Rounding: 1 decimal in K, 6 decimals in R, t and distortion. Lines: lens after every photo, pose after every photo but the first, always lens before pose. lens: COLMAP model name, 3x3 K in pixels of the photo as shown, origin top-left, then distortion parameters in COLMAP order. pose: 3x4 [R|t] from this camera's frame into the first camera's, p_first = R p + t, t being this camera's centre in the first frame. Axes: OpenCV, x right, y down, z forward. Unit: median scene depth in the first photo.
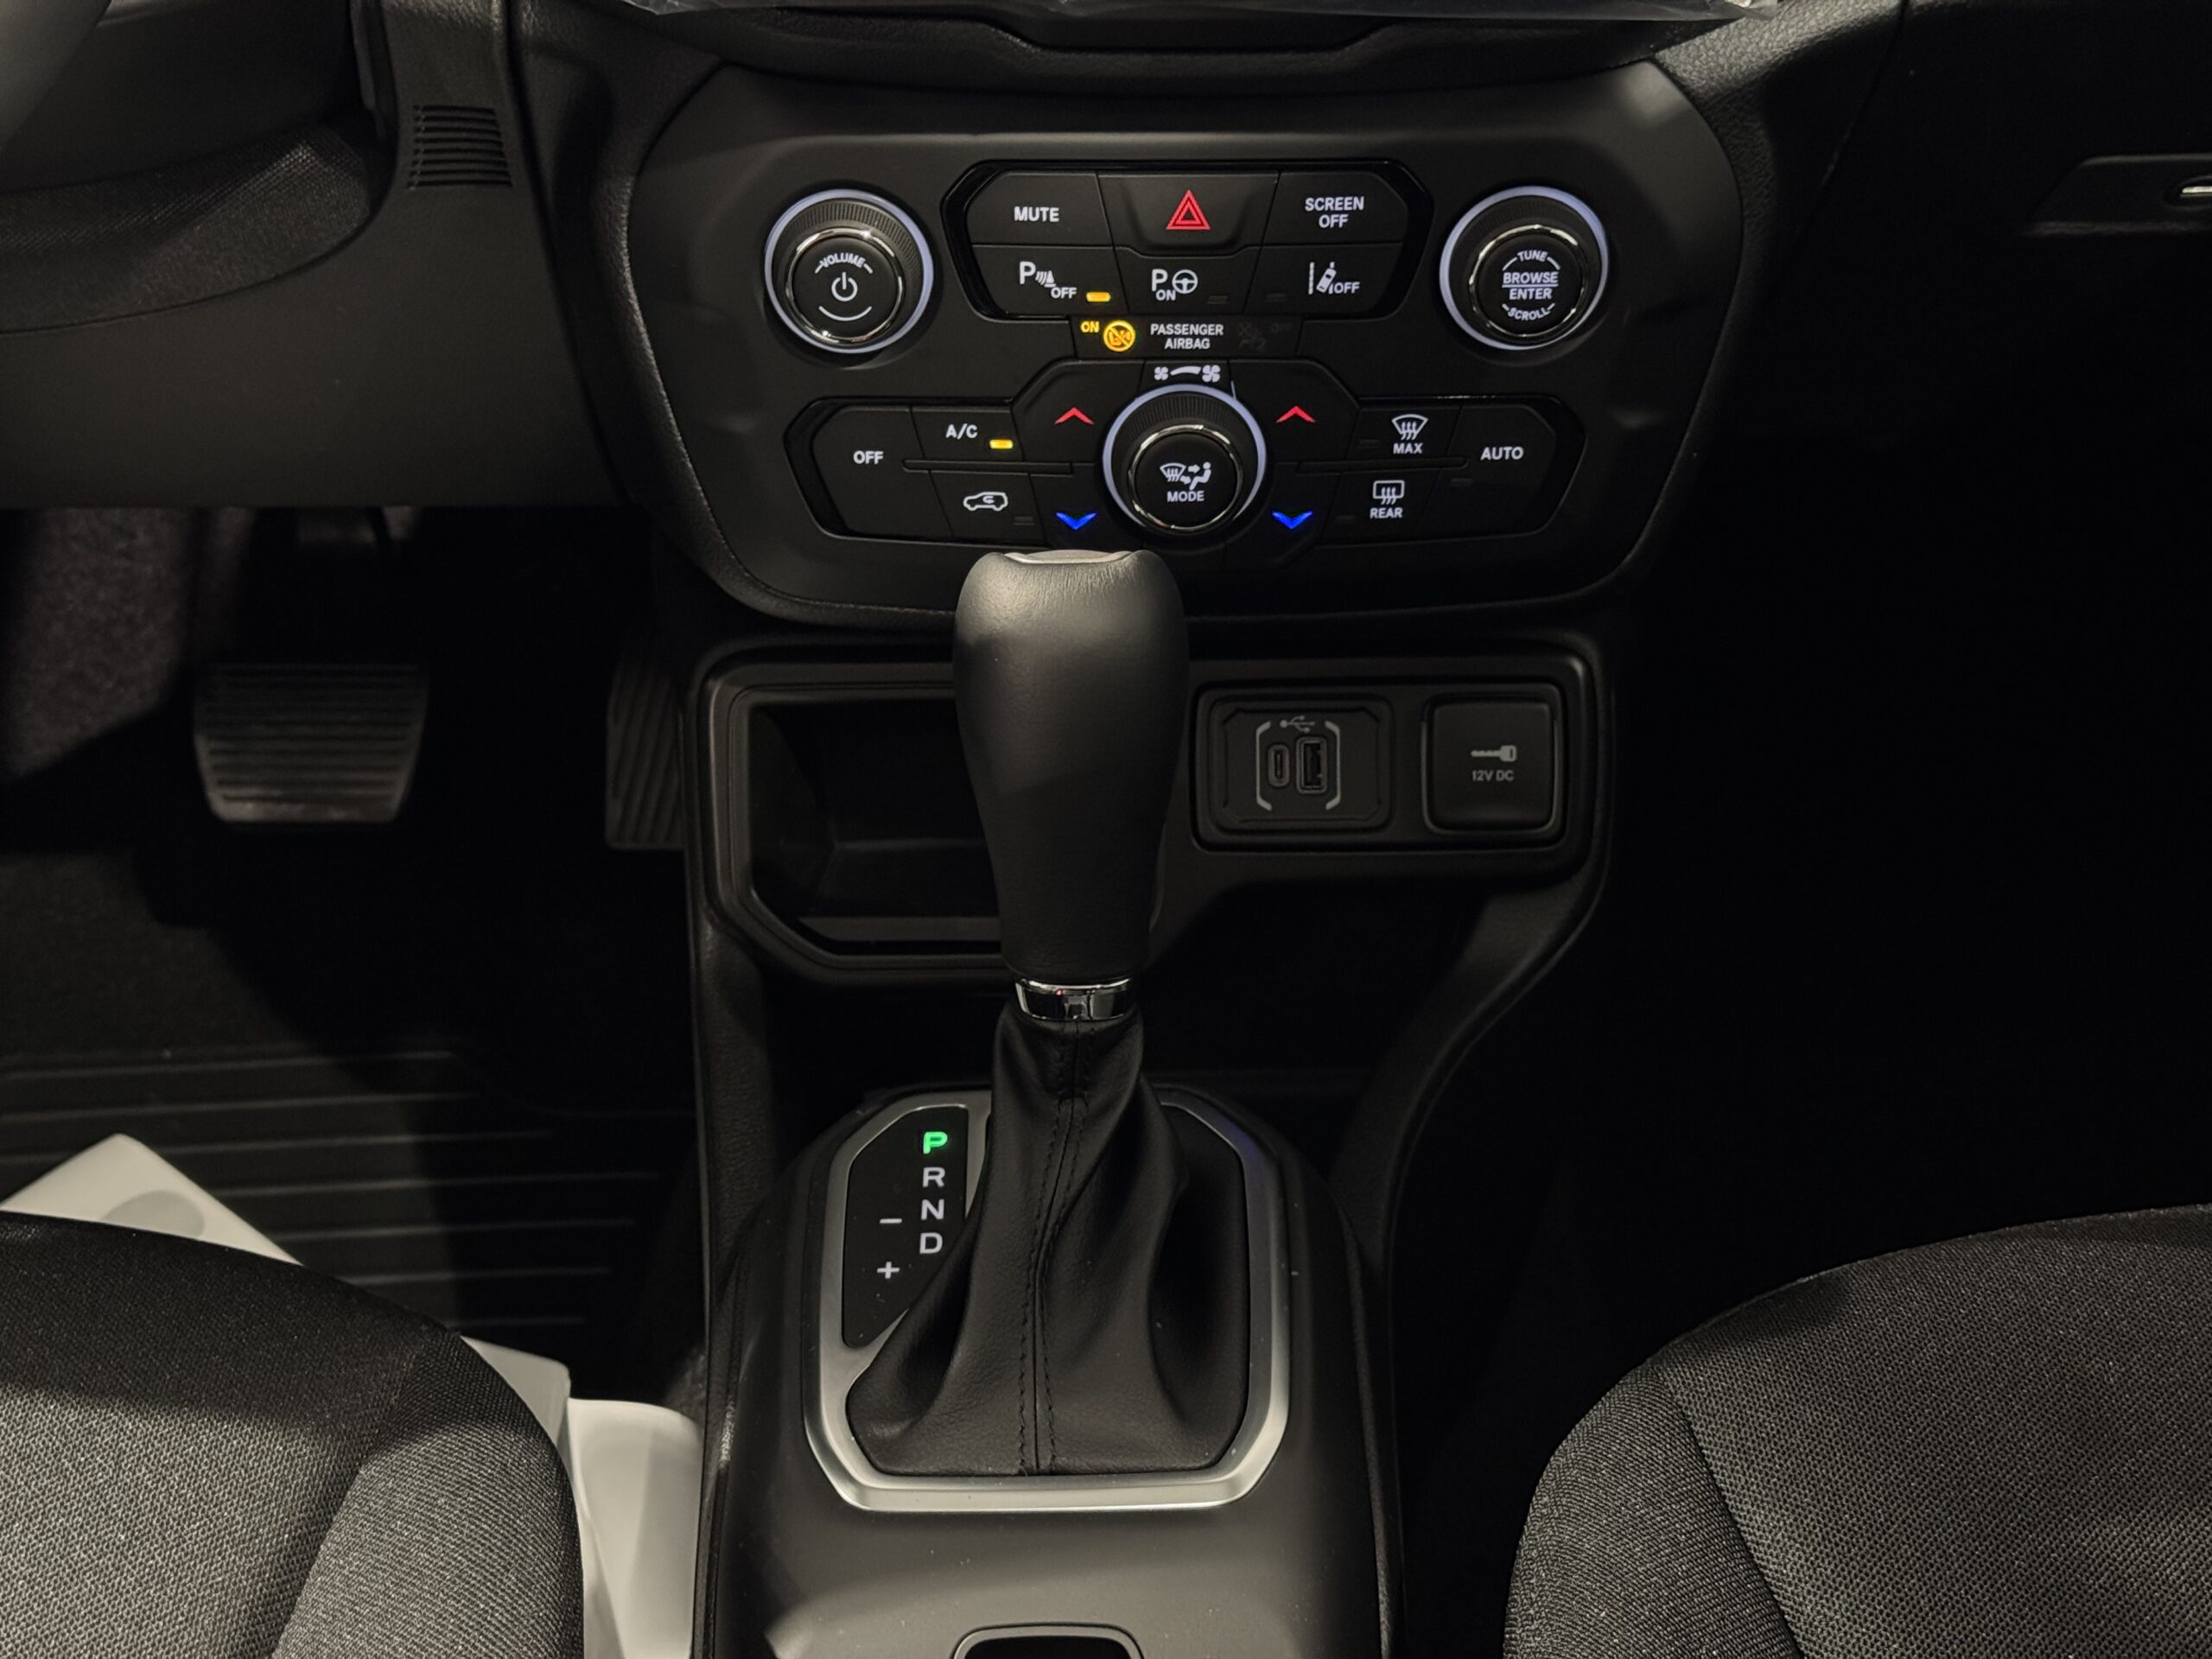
lens RADIAL K [[3312.9, 0, 1136.1], [0, 3312.9, 921.6], [0, 0, 1]] dist [0.069431, 0.000000]
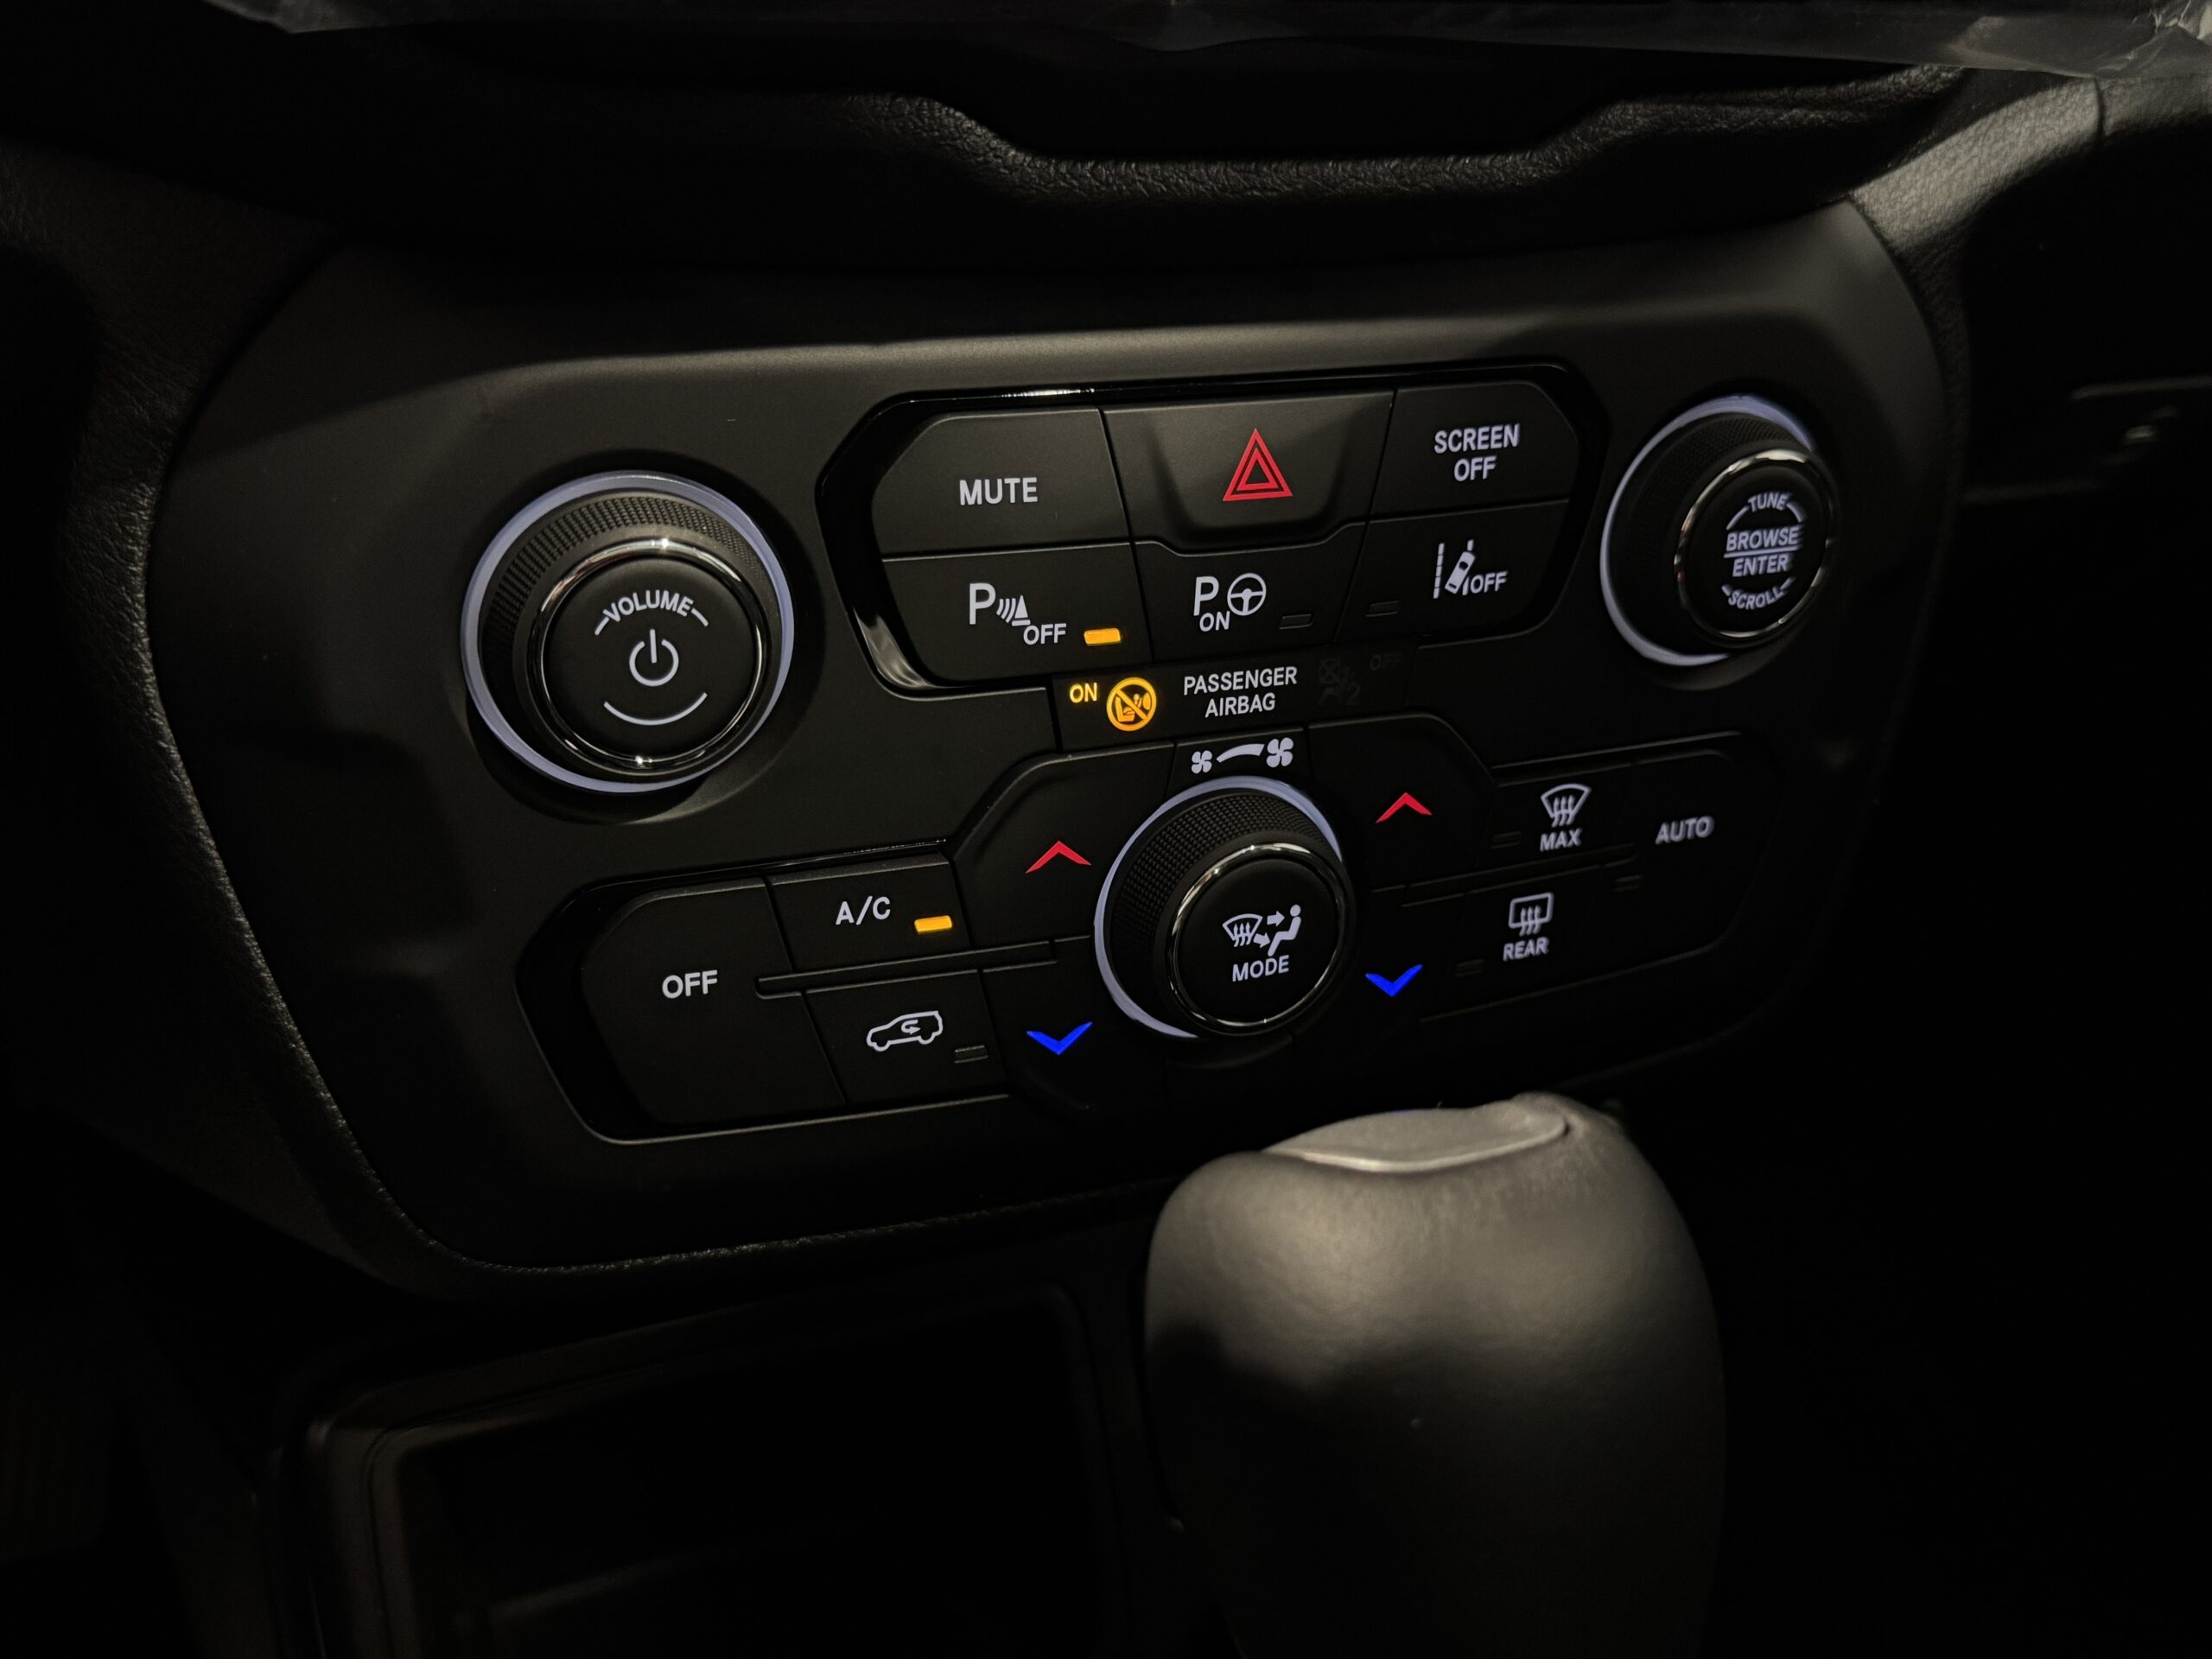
lens RADIAL K [[2288.8, 0, 1105.4], [0, 2288.8, 845.4], [0, 0, 1]] dist [0.052409, 0.000000]
pose [[0.916926, -0.124474, 0.379147, -0.159041], [0.183389, 0.975274, -0.123324, -0.107600], [-0.354422, 0.182611, 0.917081, 0.659315]]
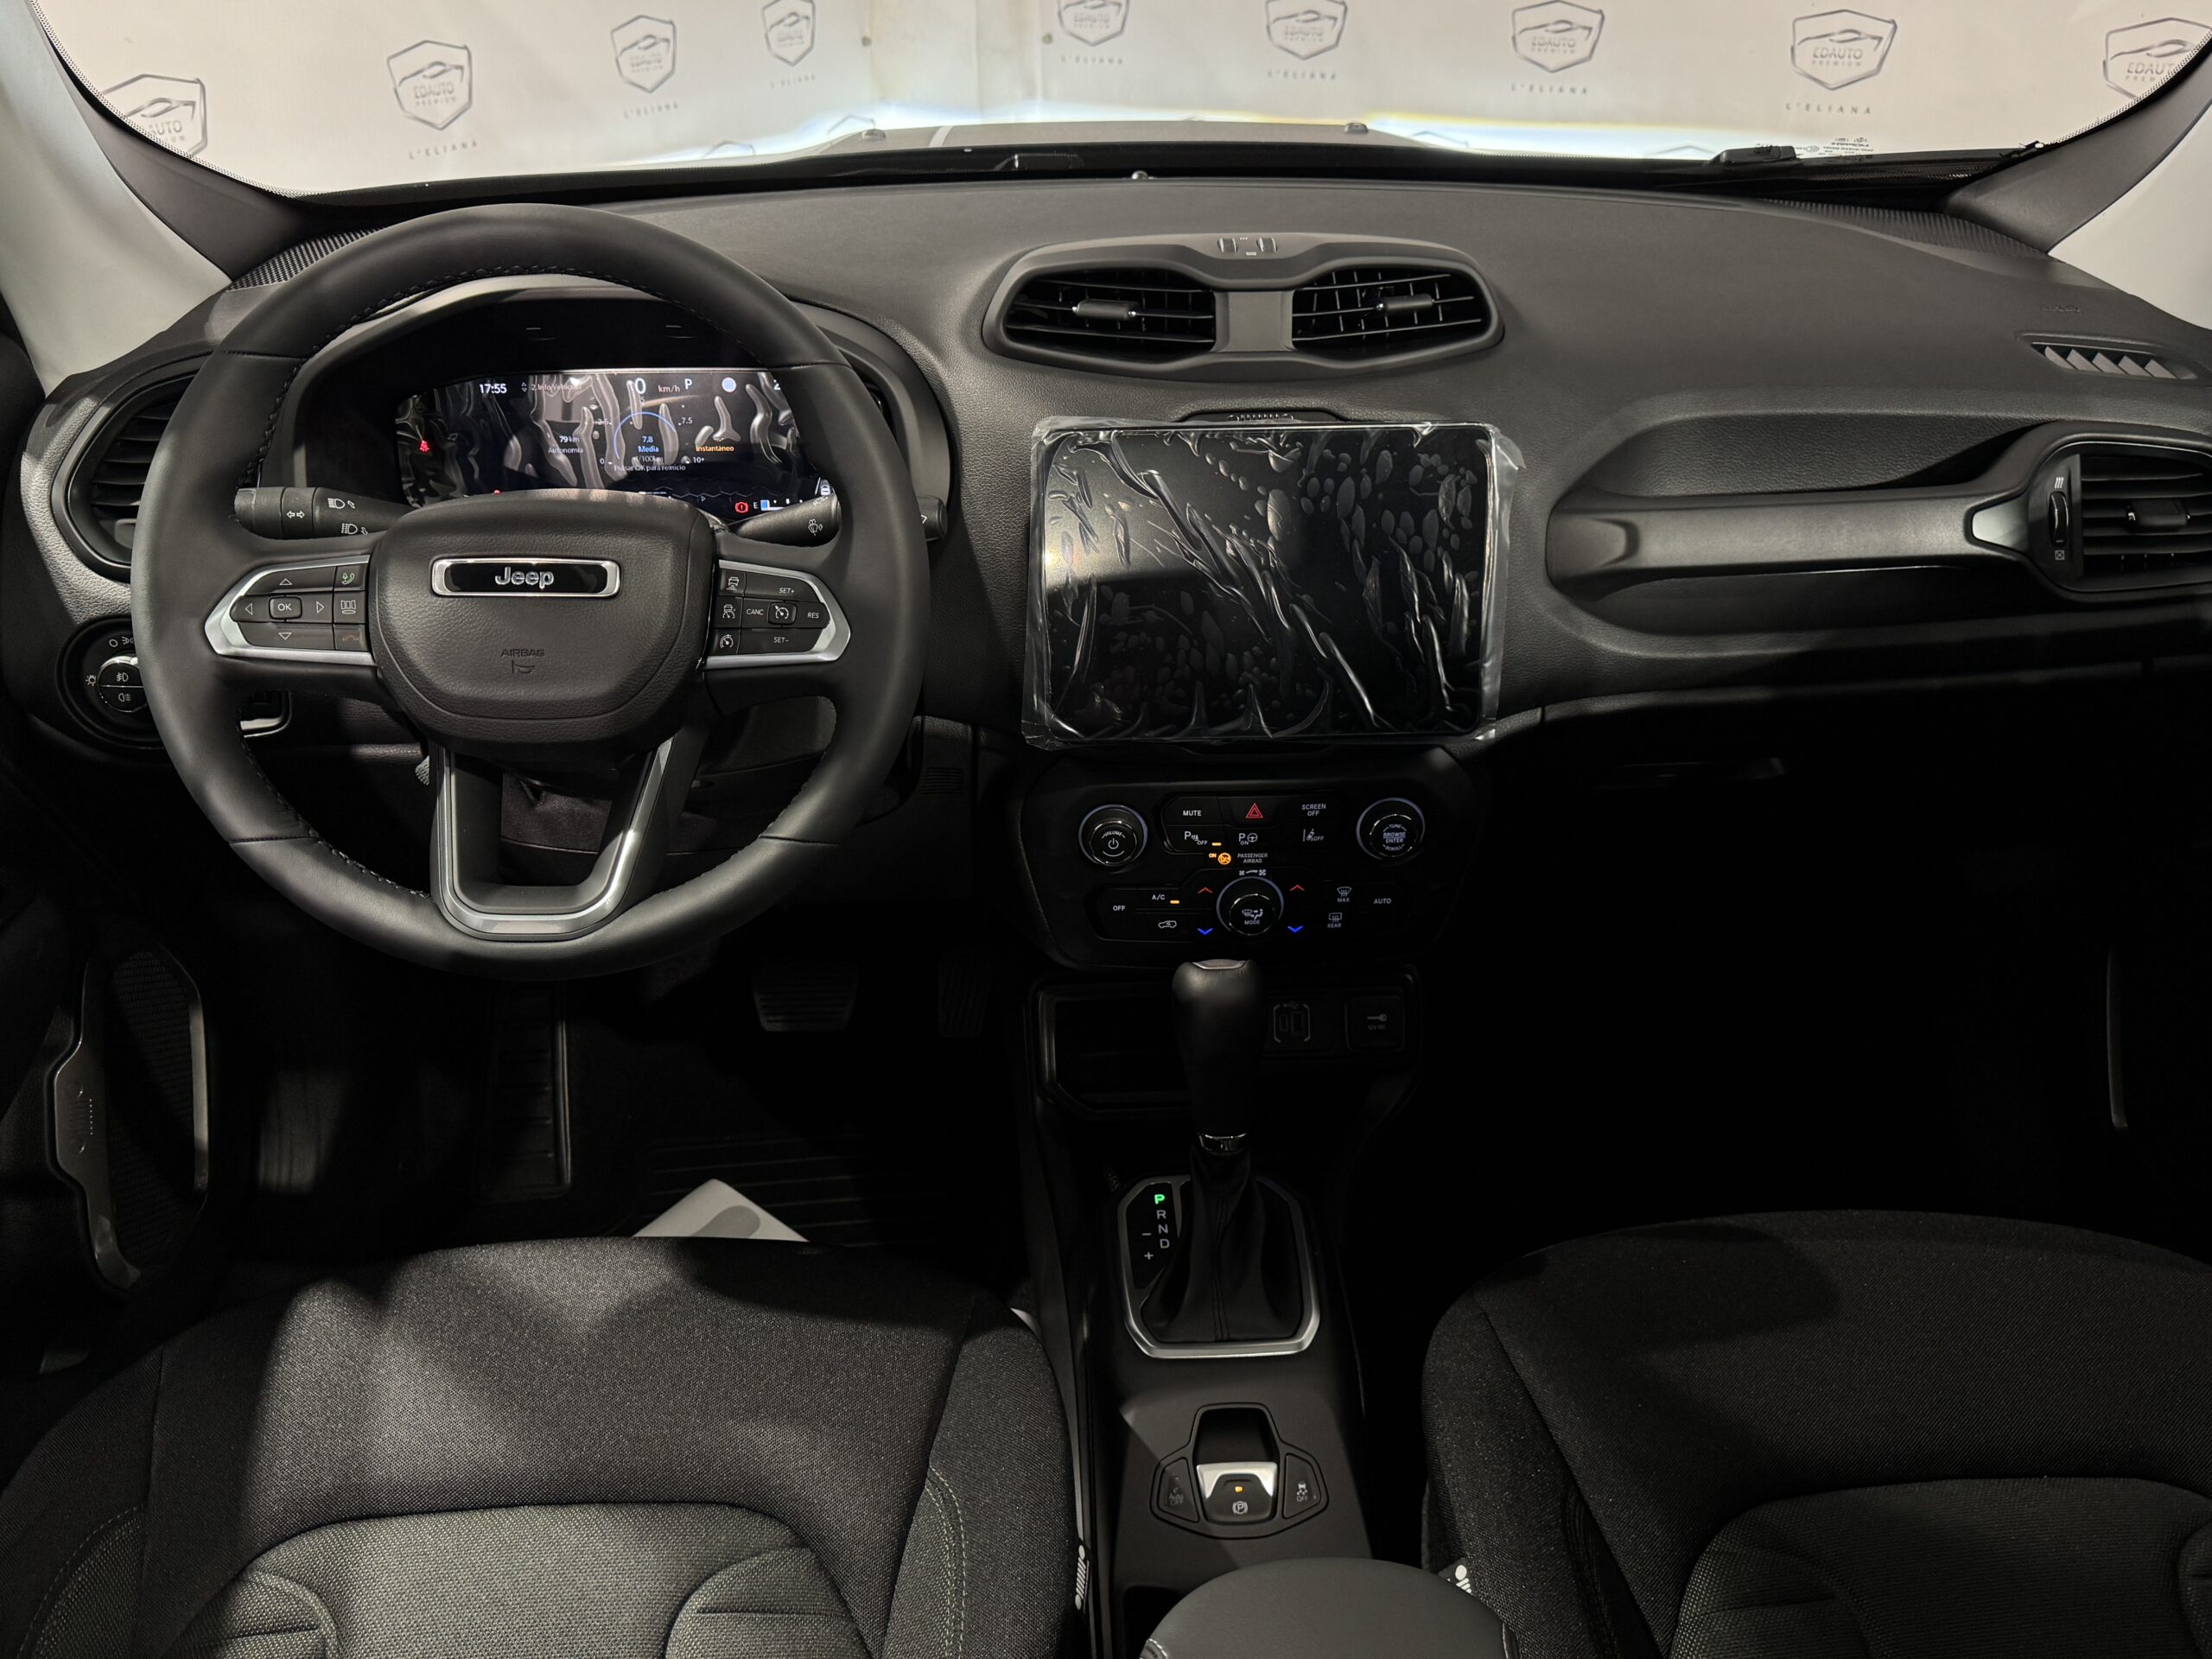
lens RADIAL K [[1963.2, 0, 1092.3], [0, 1963.2, 830.5], [0, 0, 1]] dist [0.077829, -0.137005]
pose [[0.999643, -0.019413, 0.018337, -0.128556], [0.020715, 0.997068, -0.073657, -0.094113], [-0.016854, 0.074011, 0.997115, -0.432803]]
